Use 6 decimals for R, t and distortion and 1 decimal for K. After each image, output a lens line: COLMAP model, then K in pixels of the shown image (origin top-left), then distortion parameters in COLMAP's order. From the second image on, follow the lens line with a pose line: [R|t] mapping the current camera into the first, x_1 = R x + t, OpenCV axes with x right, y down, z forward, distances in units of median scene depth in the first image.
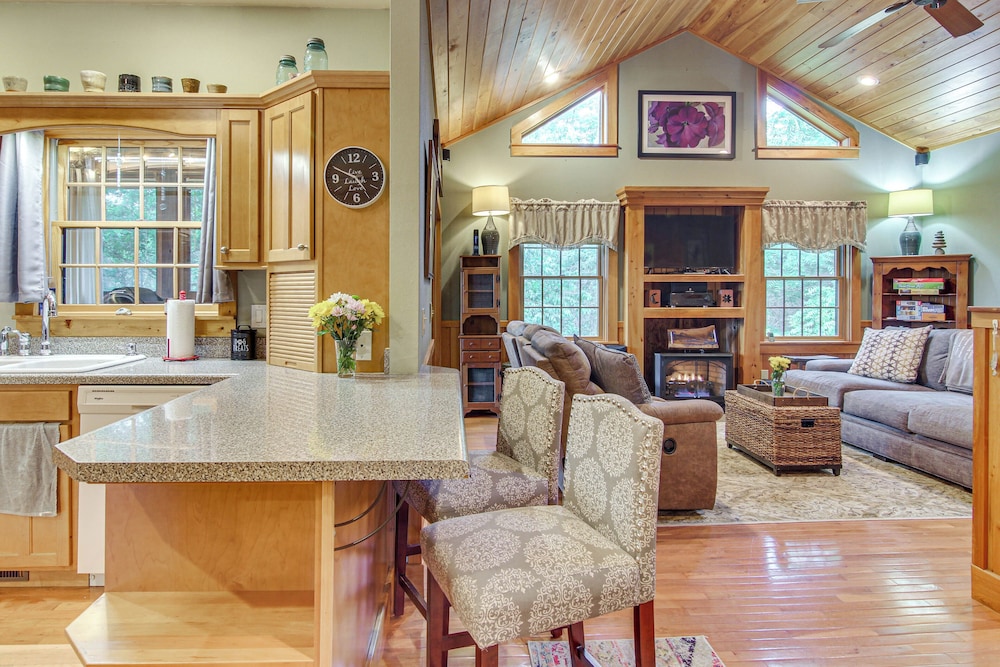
lens RADIAL K [[507.7, 0, 499.4], [0, 507.7, 302.5], [0, 0, 1]] dist [-0.001209, -0.002089]
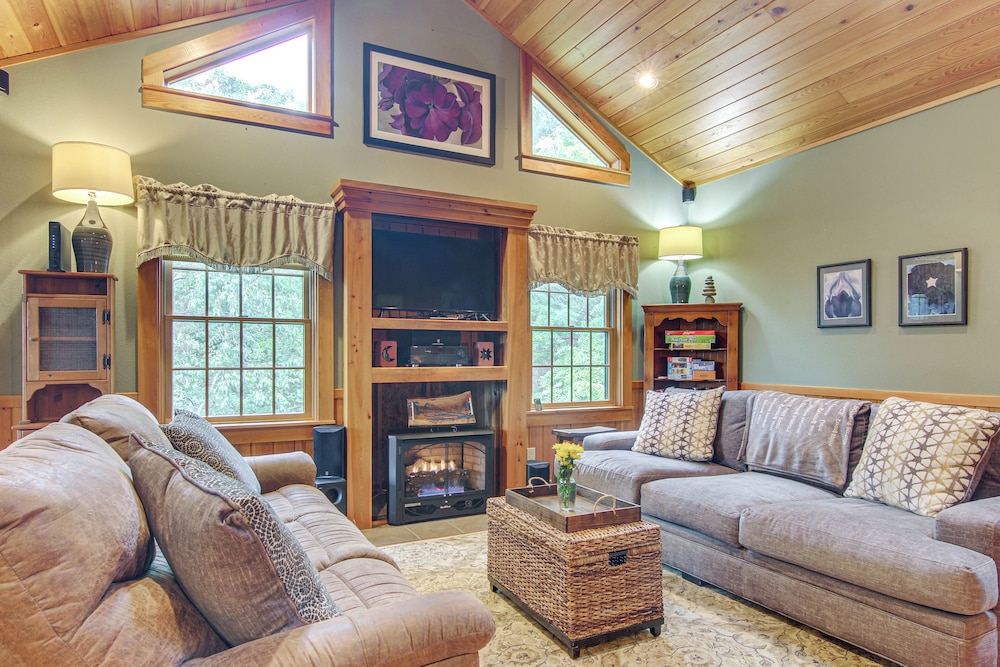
lens RADIAL K [[591.0, 0, 499.1], [0, 591.0, 360.0], [0, 0, 1]] dist [-0.002789, -0.000717]
pose [[0.900109, -0.002744, 0.435657, 0.096956], [0.005681, 0.999969, -0.005440, 0.005435], [-0.435629, 0.007372, 0.900096, 0.231331]]
